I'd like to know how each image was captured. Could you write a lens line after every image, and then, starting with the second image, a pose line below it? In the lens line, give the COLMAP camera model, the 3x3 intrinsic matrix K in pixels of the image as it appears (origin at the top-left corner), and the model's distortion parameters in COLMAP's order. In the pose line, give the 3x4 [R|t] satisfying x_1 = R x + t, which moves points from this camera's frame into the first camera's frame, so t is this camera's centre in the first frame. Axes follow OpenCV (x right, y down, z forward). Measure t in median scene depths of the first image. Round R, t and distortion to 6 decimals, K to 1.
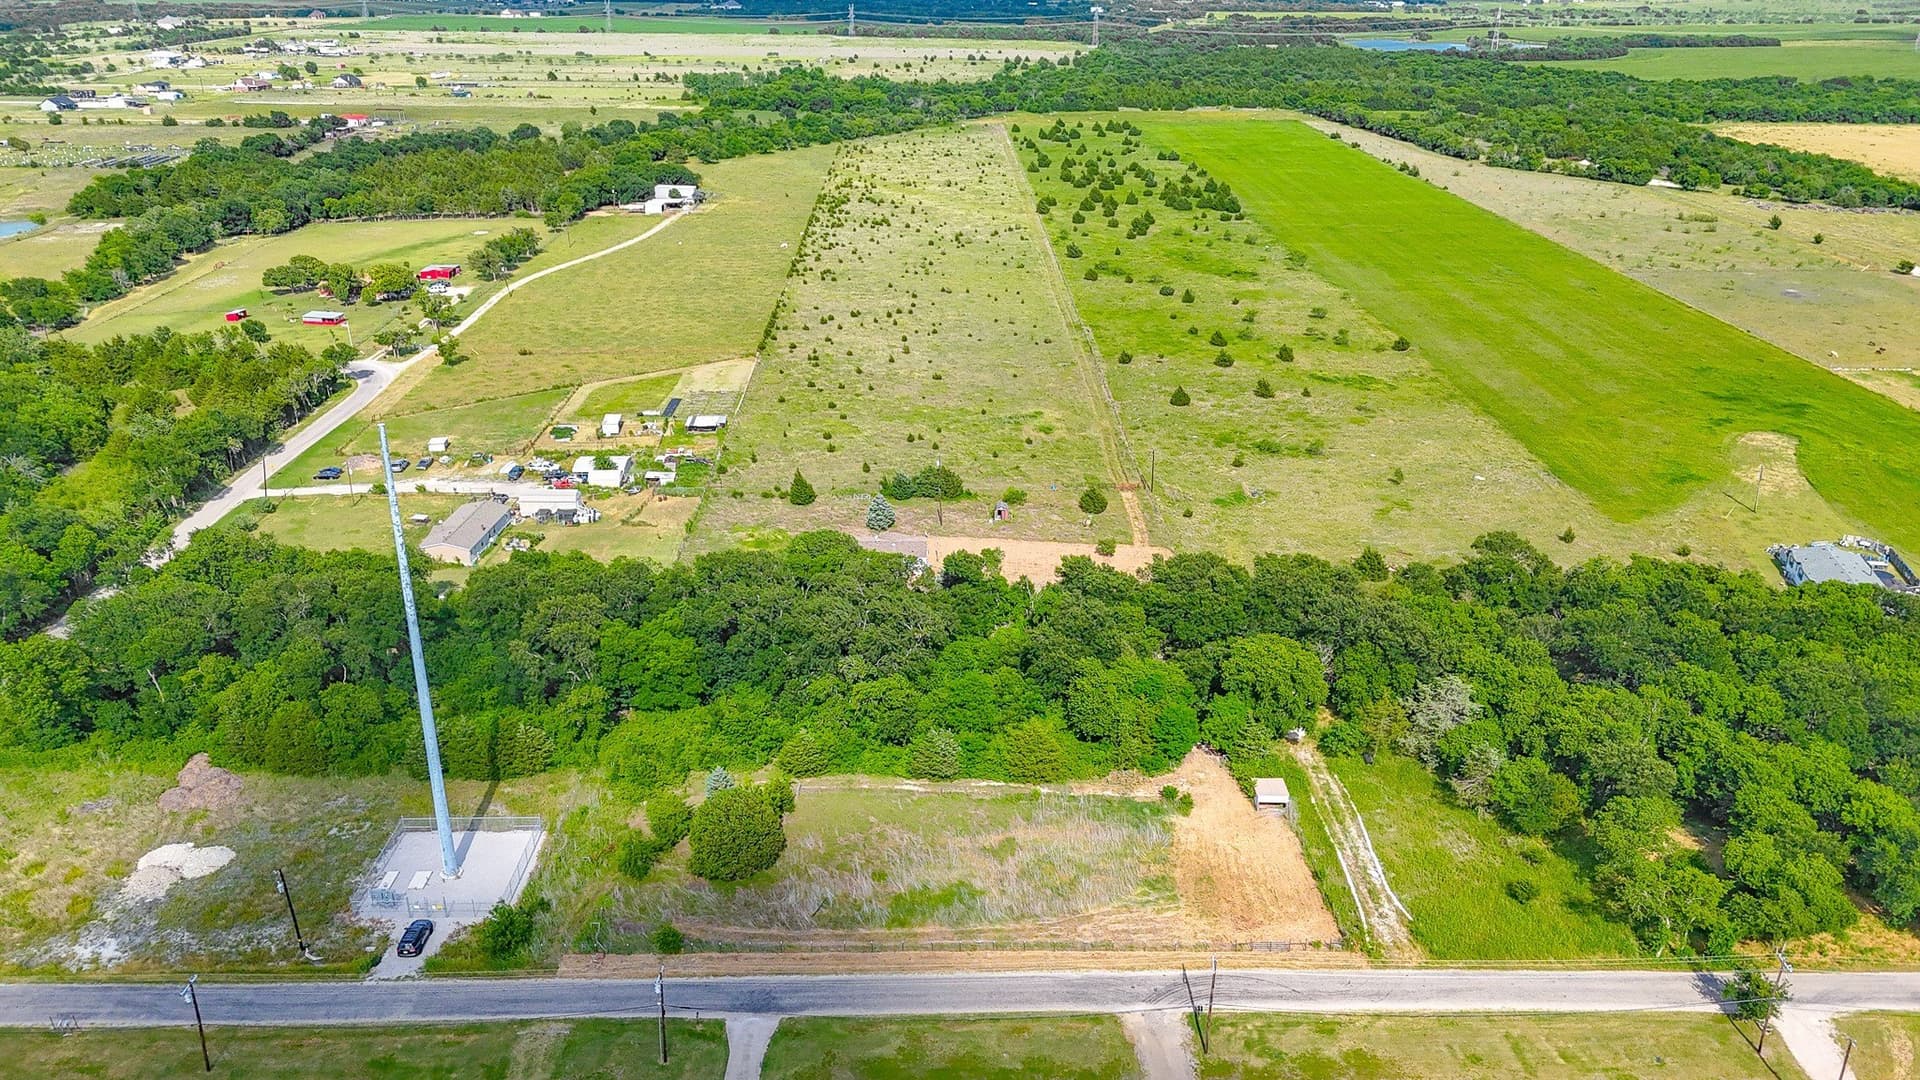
lens RADIAL K [[1435.6, 0, 960.0], [0, 1435.6, 540.0], [0, 0, 1]] dist [0.070663, -0.068371]
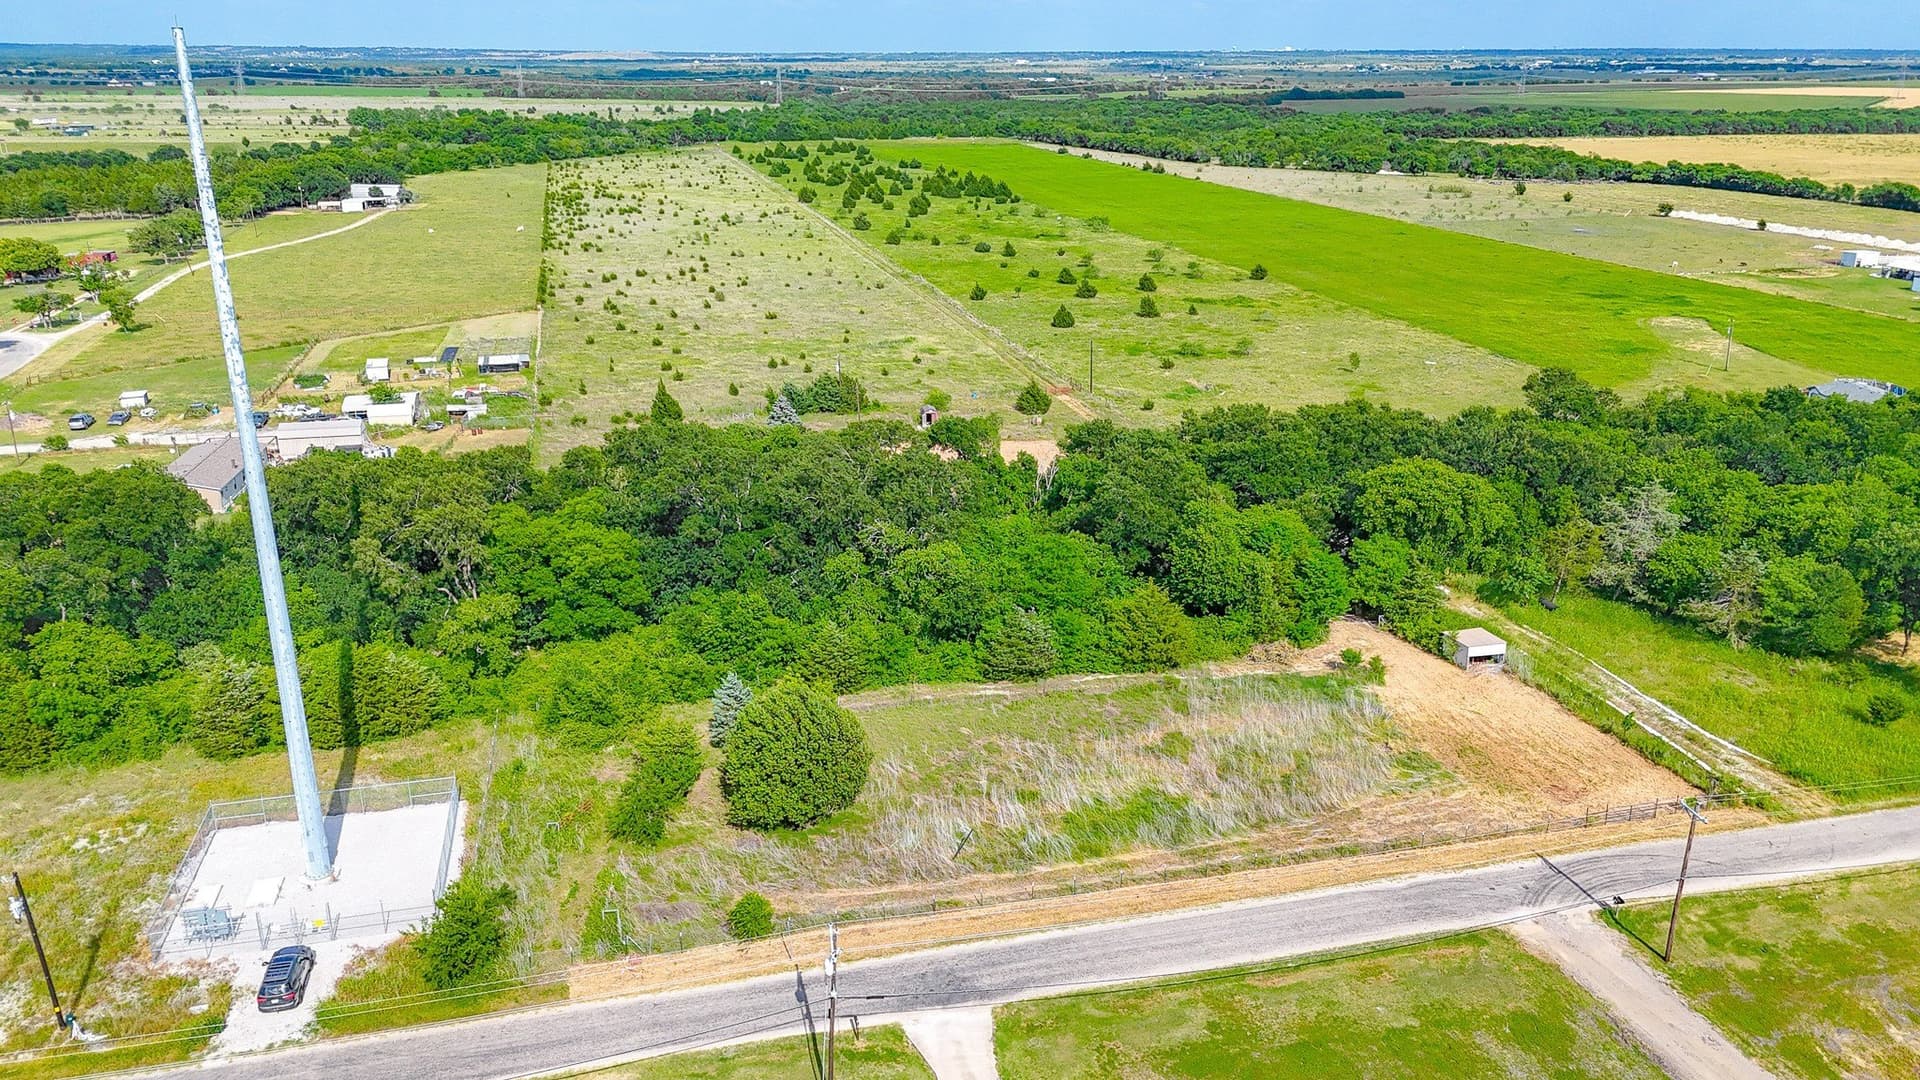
lens RADIAL K [[1420.5, 0, 962.1], [0, 1420.5, 533.1], [0, 0, 1]] dist [0.057239, -0.041318]
pose [[0.972847, -0.073708, 0.219397, -0.112883], [0.087443, 0.994729, -0.053554, 0.076534], [-0.214293, 0.071284, 0.974165, 0.192127]]
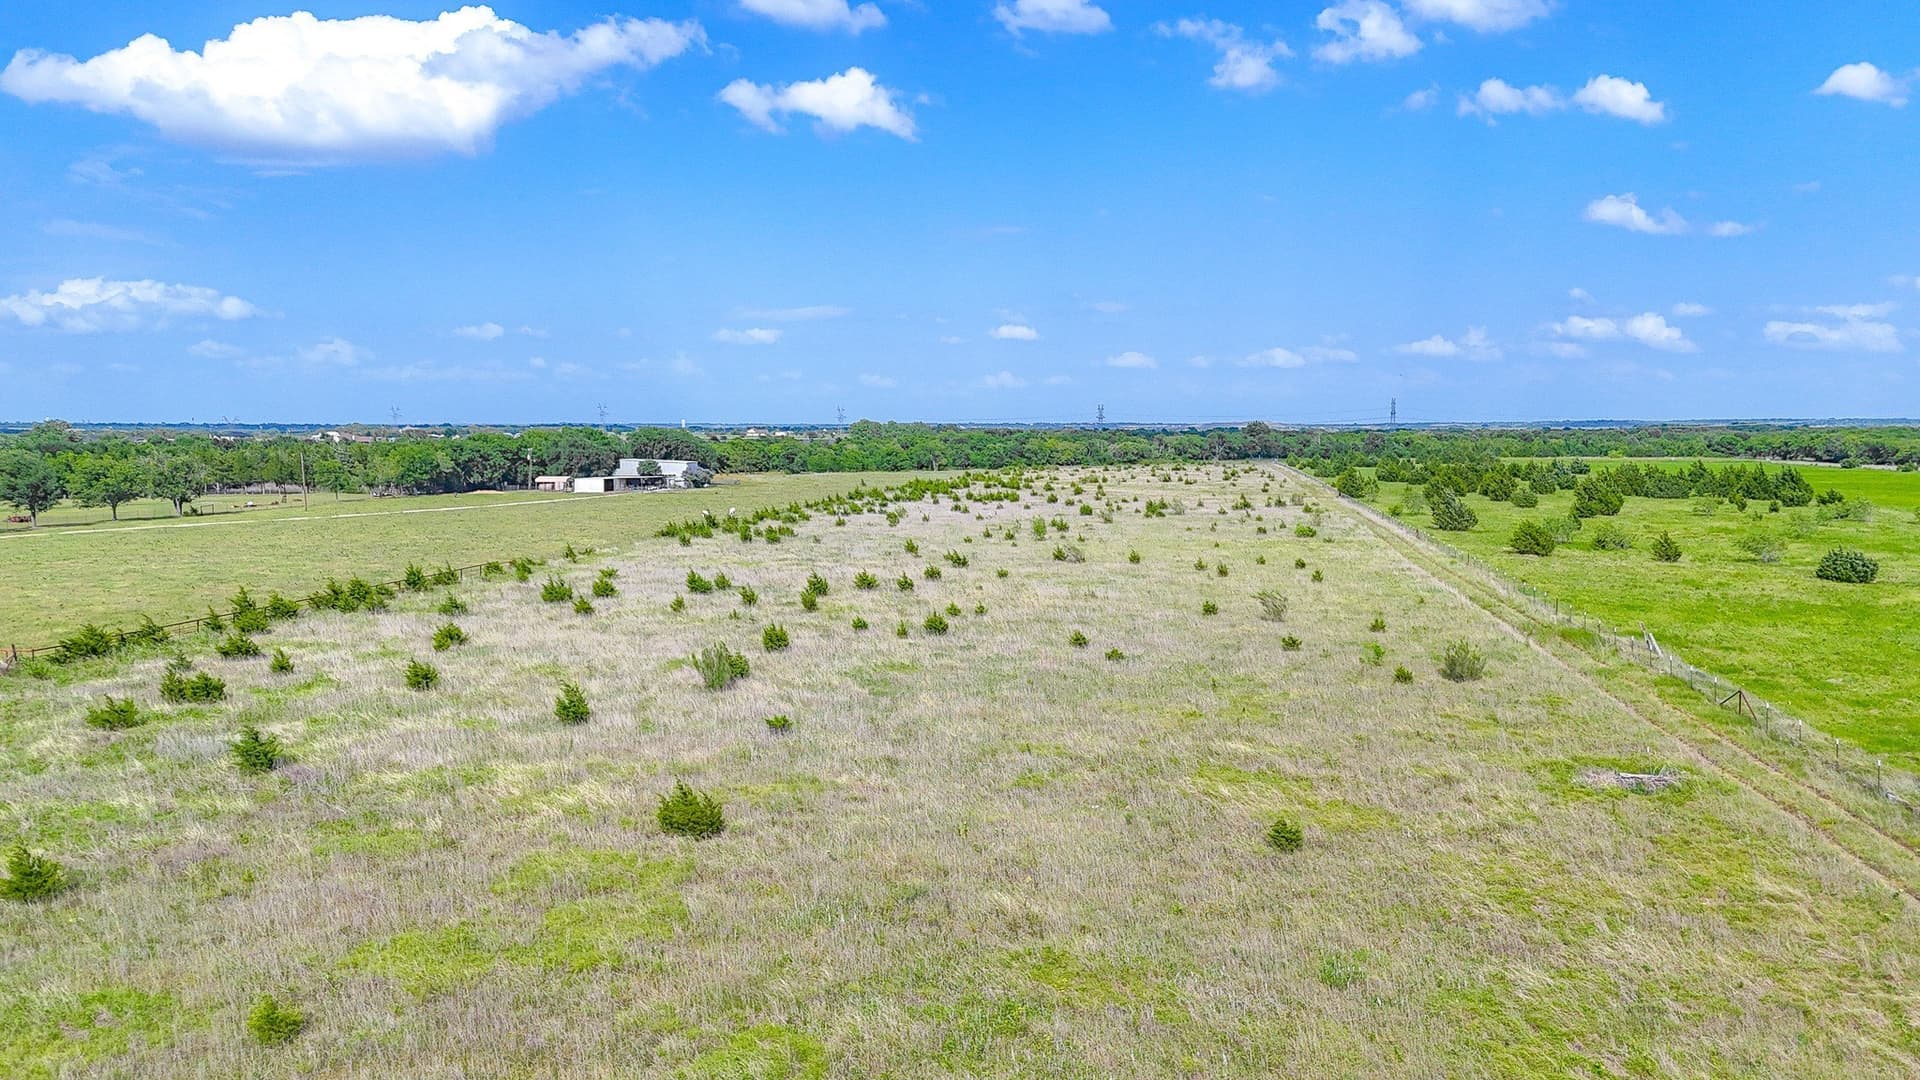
lens RADIAL K [[1445.4, 0, 960.0], [0, 1445.4, 540.0], [0, 0, 1]] dist [0.084226, -0.080633]
pose [[0.982163, 0.014706, -0.187457, 0.038284], [-0.071326, 0.951566, -0.299056, -0.111872], [0.173980, 0.307092, 0.935642, 0.981346]]
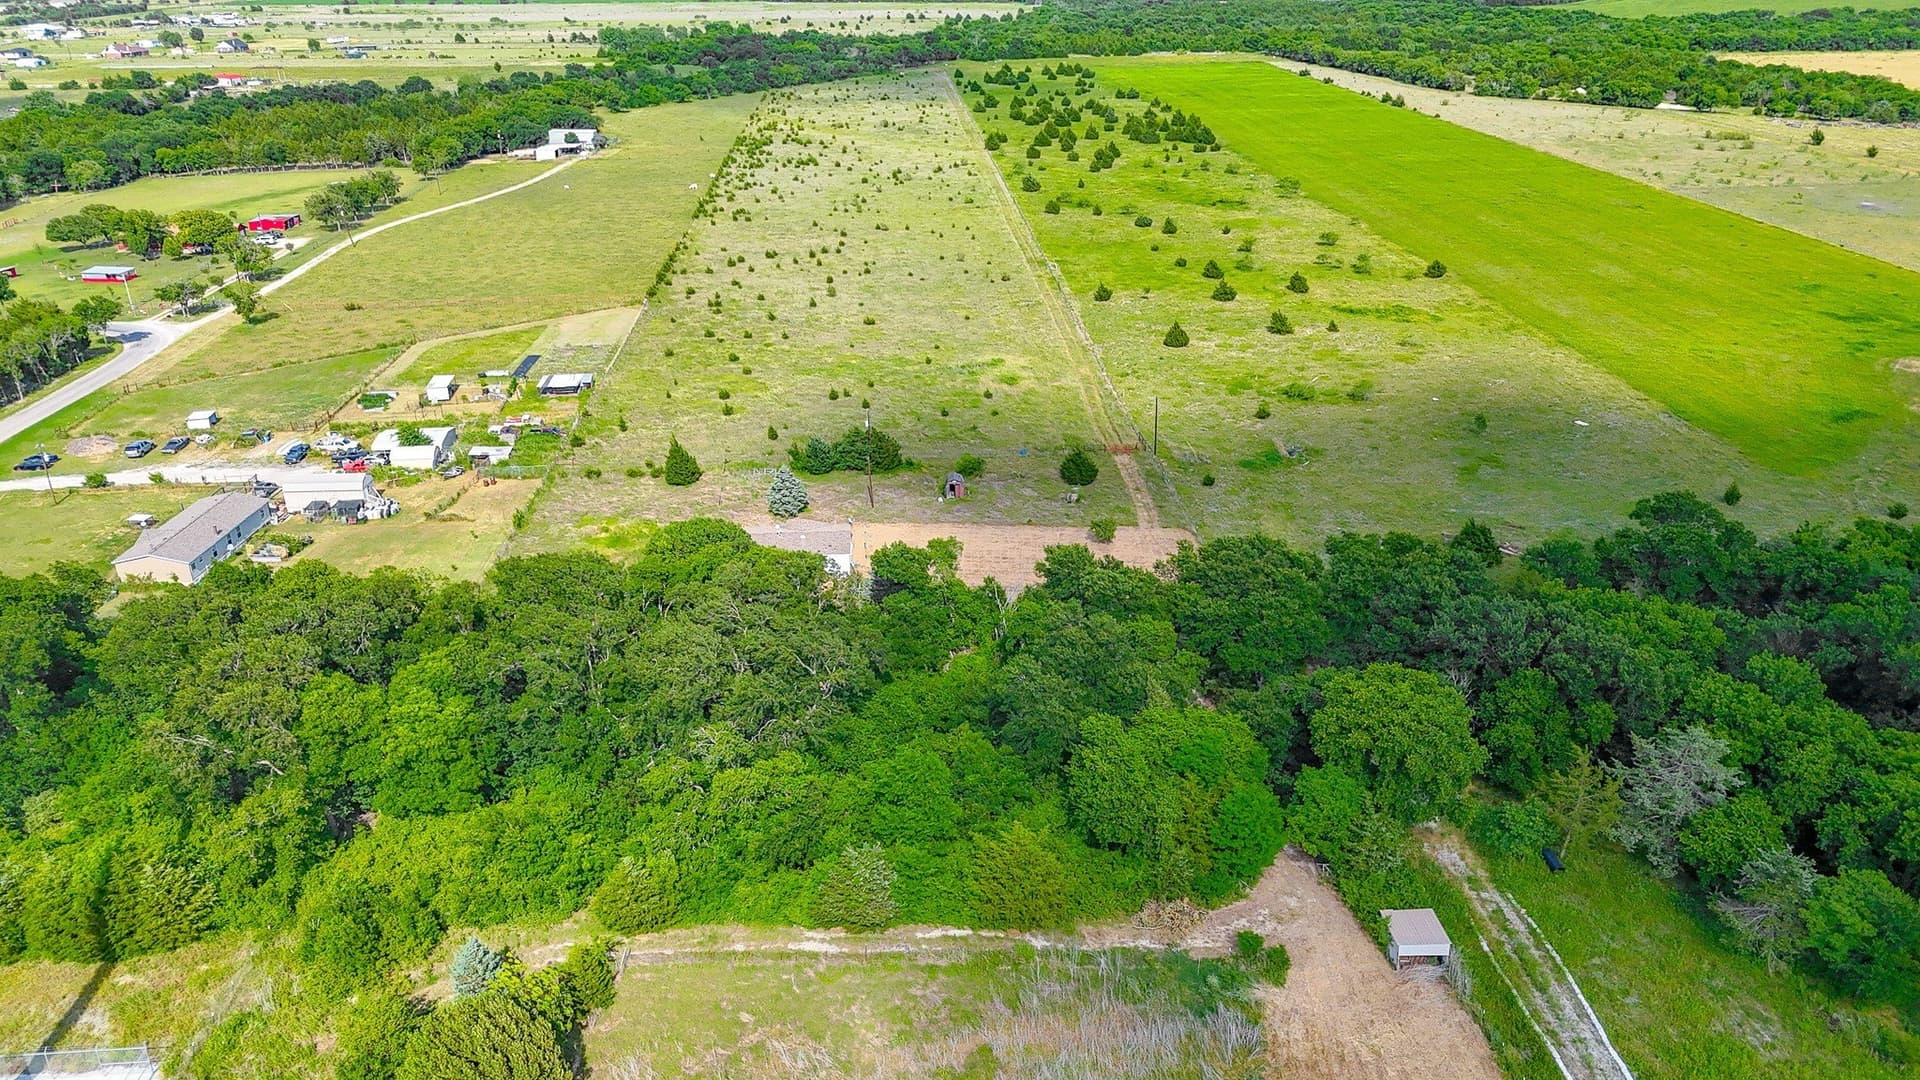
lens RADIAL K [[1420.5, 0, 962.1], [0, 1420.5, 533.1], [0, 0, 1]] dist [0.057239, -0.041318]
pose [[0.999018, -0.031187, 0.031462, 0.007906], [0.030923, 0.999483, 0.008845, -0.001774], [-0.031722, -0.007863, 0.999466, 0.235873]]
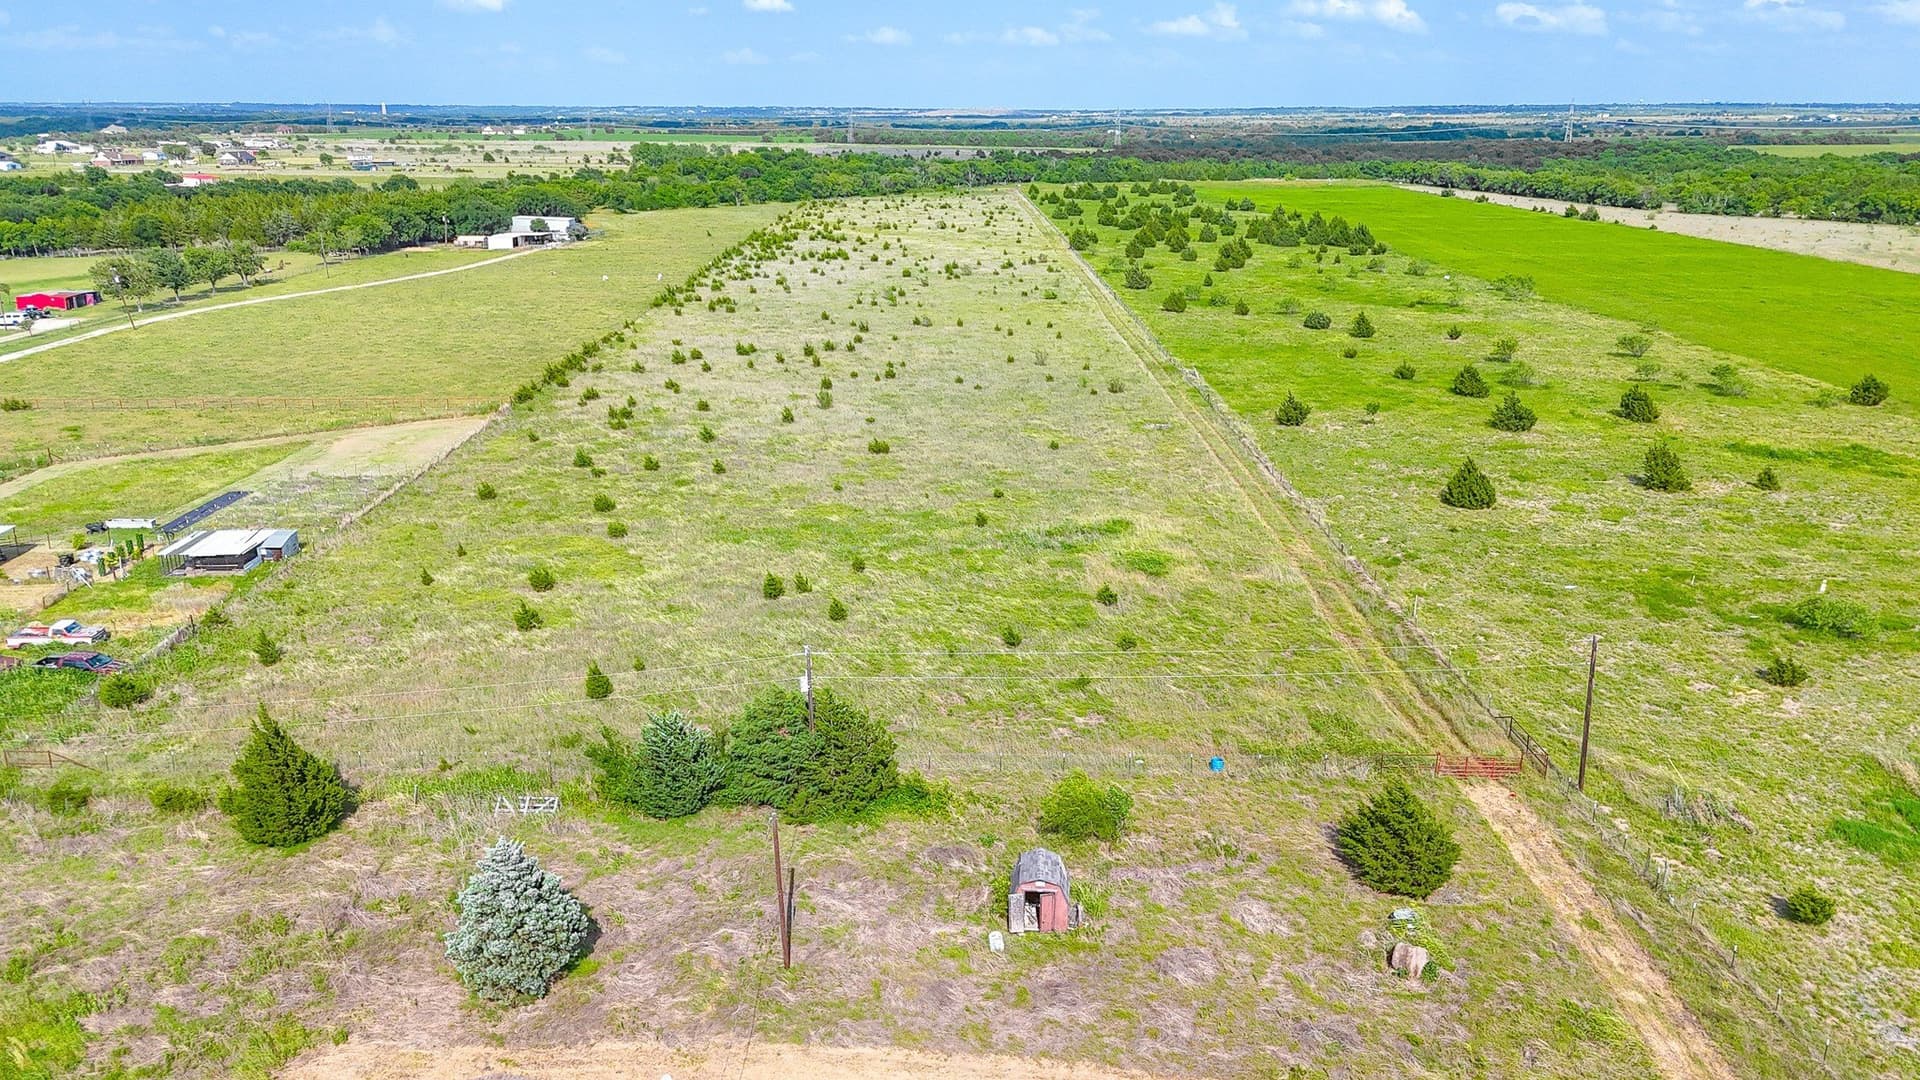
lens RADIAL K [[1425.2, 0, 960.0], [0, 1425.2, 540.0], [0, 0, 1]] dist [0.129197, -0.249610]
pose [[0.999960, 0.002048, -0.008708, 0.014751], [-0.002895, 0.995141, -0.098416, -0.047227], [0.008464, 0.098438, 0.995107, 0.637664]]
